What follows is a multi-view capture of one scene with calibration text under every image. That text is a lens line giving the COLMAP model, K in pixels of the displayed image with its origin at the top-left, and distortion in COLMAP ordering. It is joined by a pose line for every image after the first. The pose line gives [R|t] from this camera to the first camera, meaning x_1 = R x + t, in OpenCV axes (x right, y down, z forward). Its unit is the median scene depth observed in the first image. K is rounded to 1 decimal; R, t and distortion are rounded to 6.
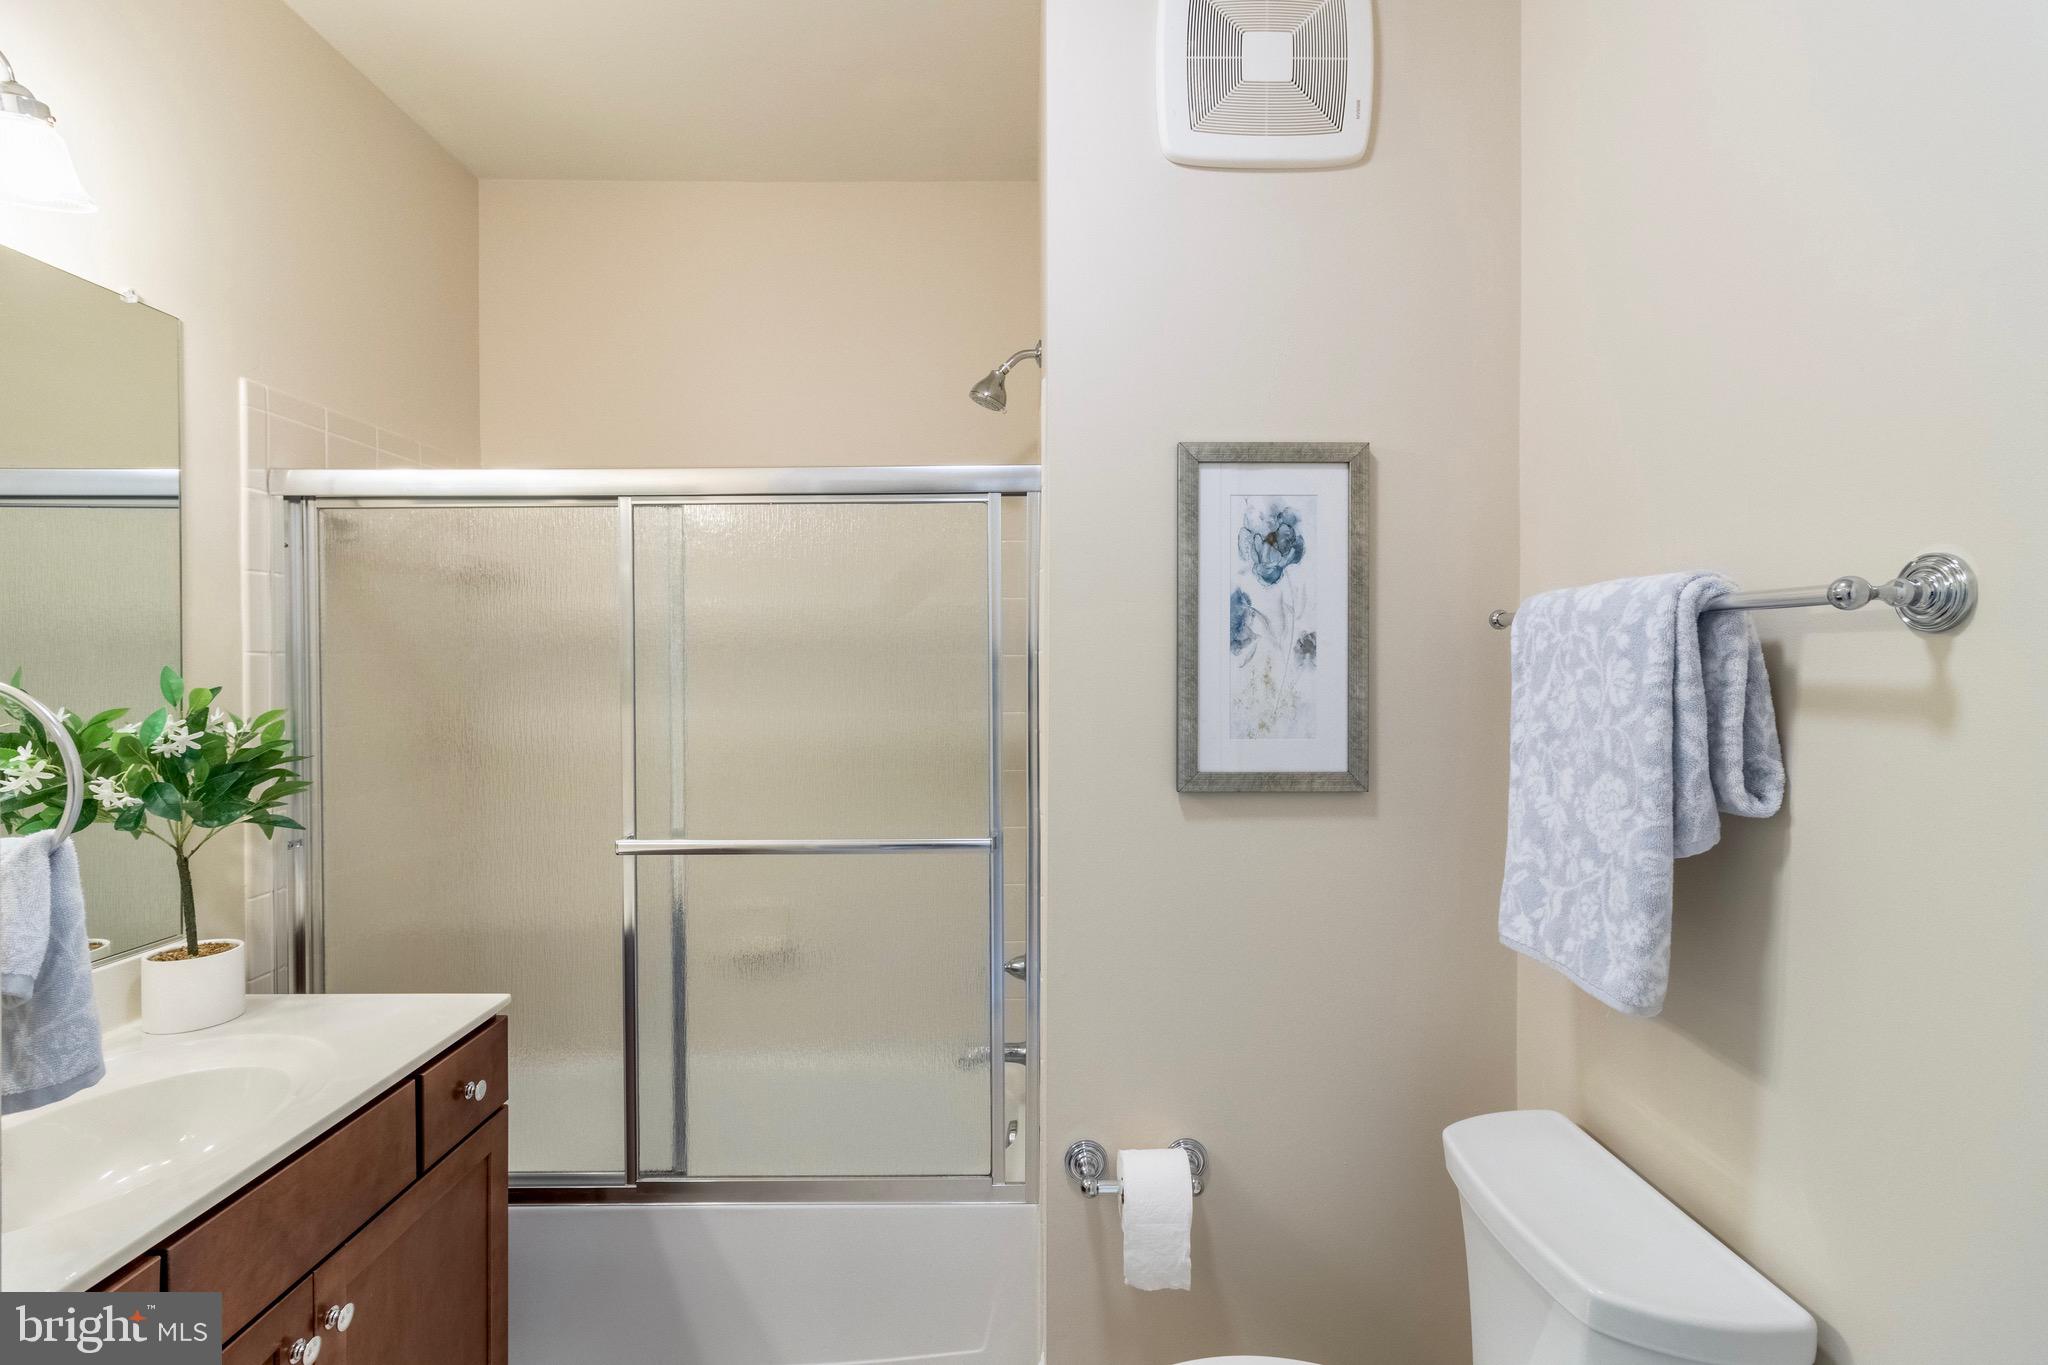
lens RADIAL K [[950.8, 0, 994.6], [0, 950.8, 657.2], [0, 0, 1]] dist [0.000664, 0.000867]
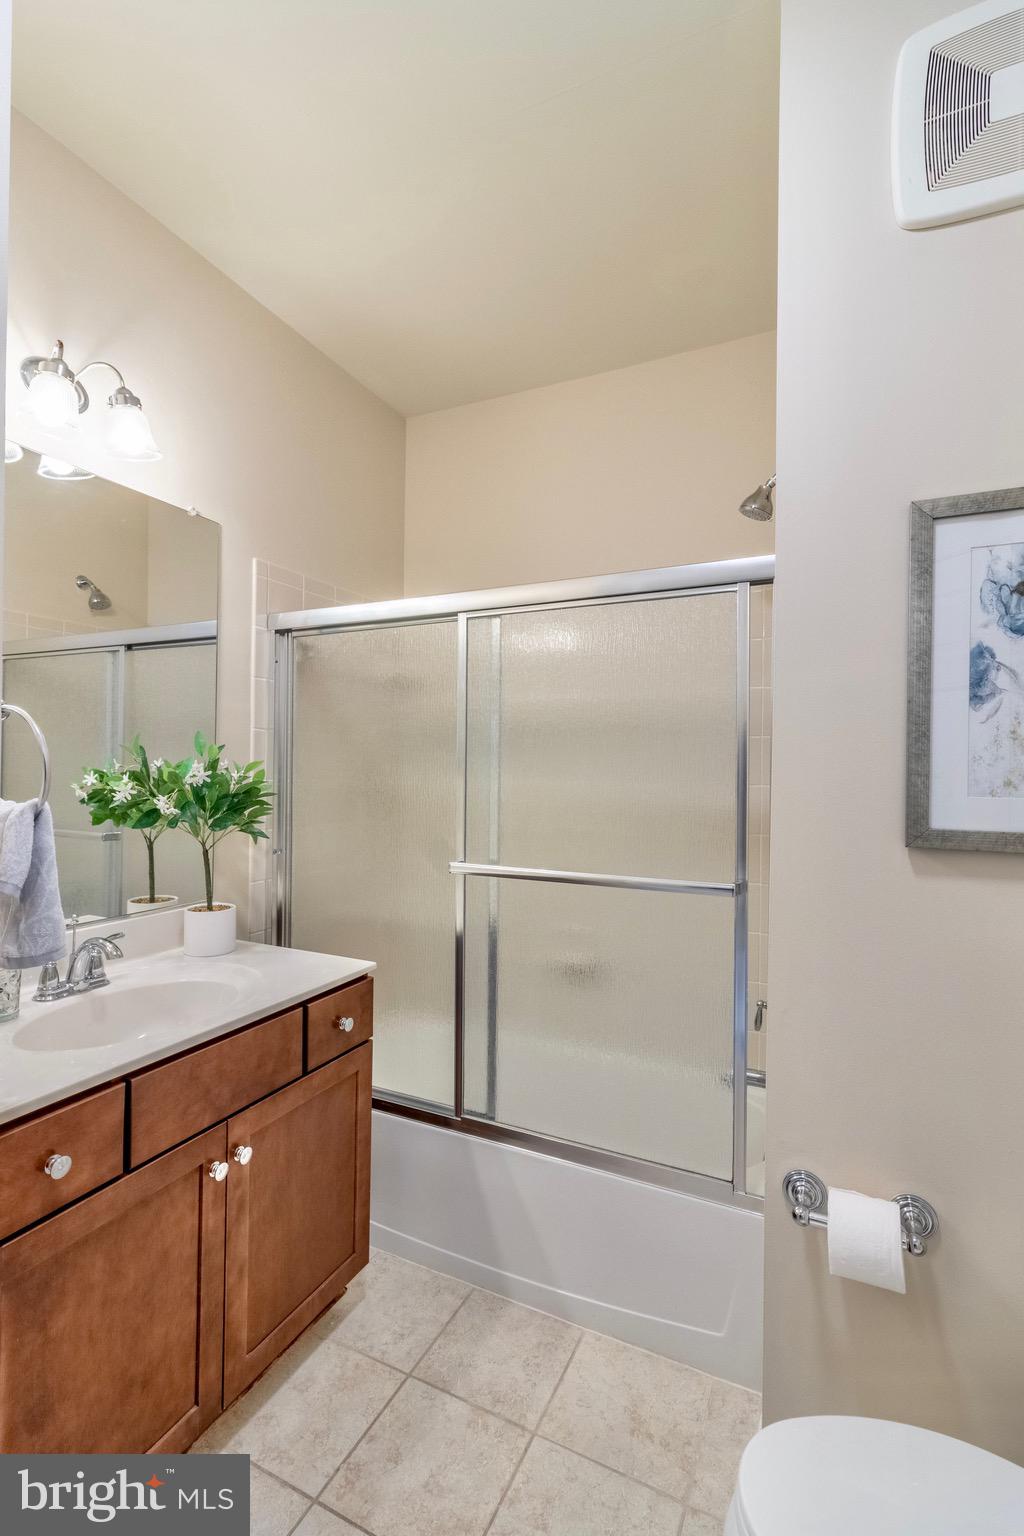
lens RADIAL K [[713.1, 0, 481.0], [0, 713.1, 750.0], [0, 0, 1]] dist [0.000664, 0.000867]
pose [[0.900291, 0.008733, -0.435201, 0.105060], [-0.014046, 0.999861, -0.008994, 0.046998], [0.435062, 0.014210, 0.900289, 0.110547]]
